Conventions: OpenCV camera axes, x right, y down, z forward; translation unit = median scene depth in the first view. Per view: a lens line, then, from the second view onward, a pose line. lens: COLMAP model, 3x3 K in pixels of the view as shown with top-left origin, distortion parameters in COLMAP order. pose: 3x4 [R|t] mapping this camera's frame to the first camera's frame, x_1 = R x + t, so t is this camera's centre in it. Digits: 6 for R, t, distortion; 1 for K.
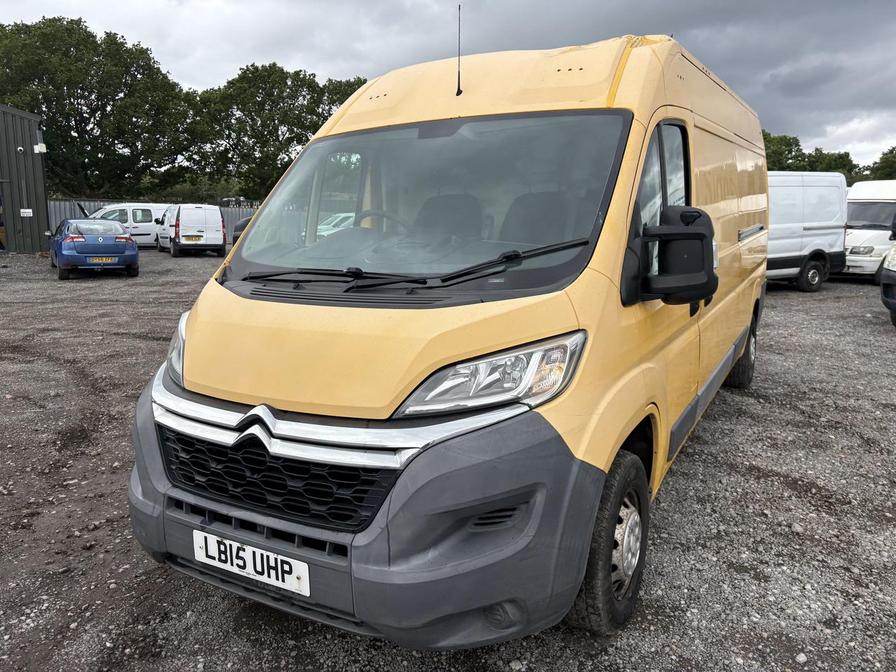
lens RADIAL K [[678.5, 0, 445.6], [0, 678.5, 336.8], [0, 0, 1]] dist [0.013085, -0.028427]
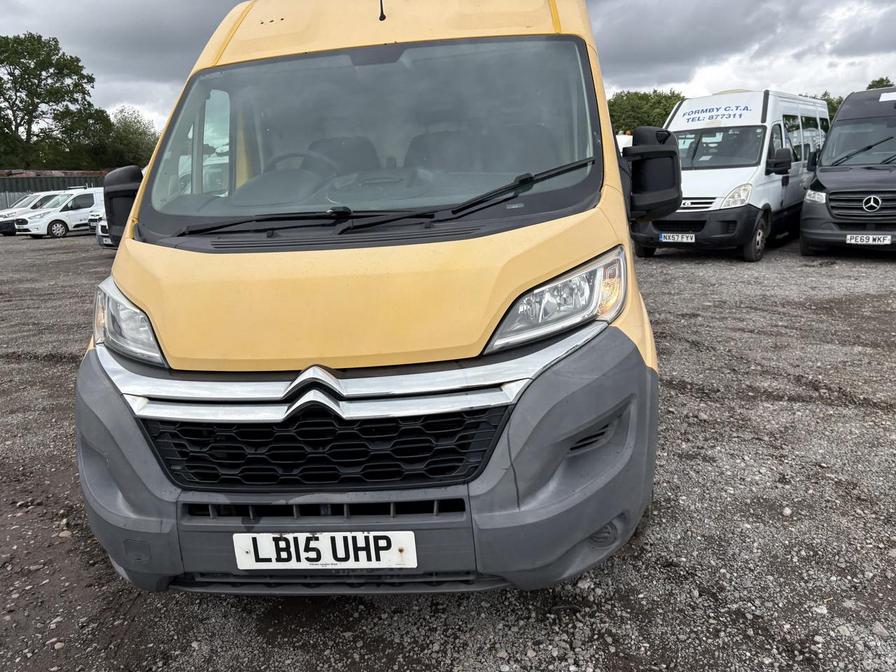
lens RADIAL K [[678.5, 0, 447.6], [0, 678.5, 333.6], [0, 0, 1]] dist [0.013085, -0.028427]
pose [[0.912178, -0.135131, 0.386873, -0.434923], [0.120421, 0.990776, 0.062137, 0.026580], [-0.391701, -0.010092, 0.920037, 0.156268]]
